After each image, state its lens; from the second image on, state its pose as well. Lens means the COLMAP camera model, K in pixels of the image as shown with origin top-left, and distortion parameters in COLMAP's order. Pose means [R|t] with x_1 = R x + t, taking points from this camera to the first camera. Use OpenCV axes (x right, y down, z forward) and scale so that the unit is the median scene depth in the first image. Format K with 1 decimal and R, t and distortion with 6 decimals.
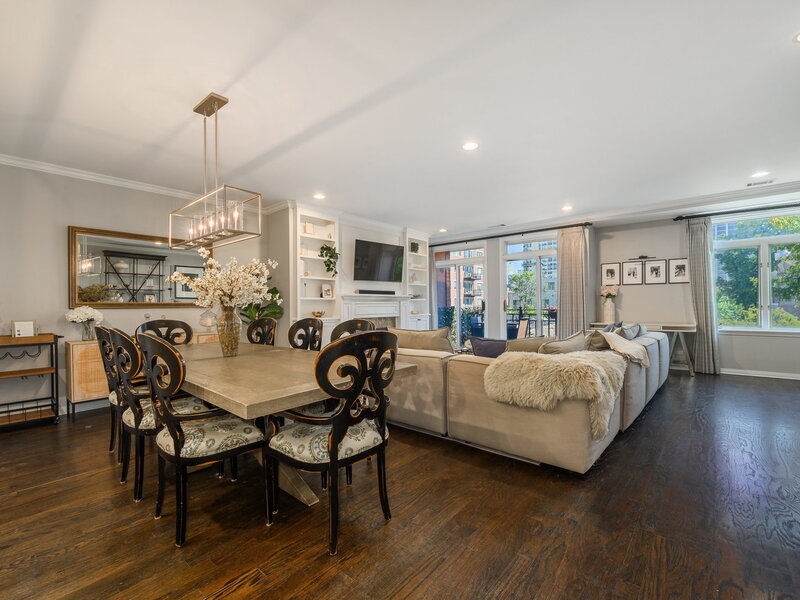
lens RADIAL K [[360.5, 0, 404.3], [0, 360.5, 299.3], [0, 0, 1]] dist [-0.001853, -0.001367]
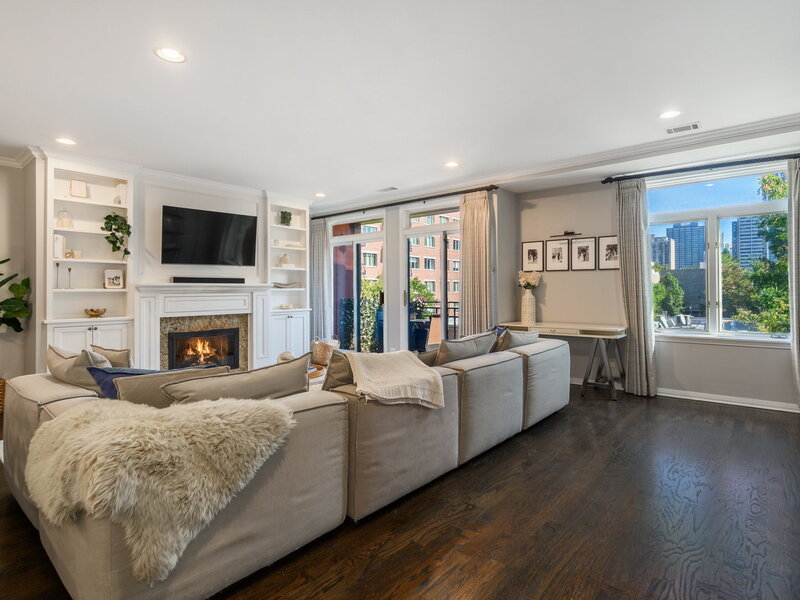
lens RADIAL K [[441.0, 0, 416.5], [0, 441.0, 281.6], [0, 0, 1]] dist [0.004636, 0.000747]
pose [[0.999362, 0.002727, 0.035611, 0.328978], [-0.002659, 0.999995, -0.001954, -0.017101], [-0.035616, 0.001858, 0.999364, 0.118215]]
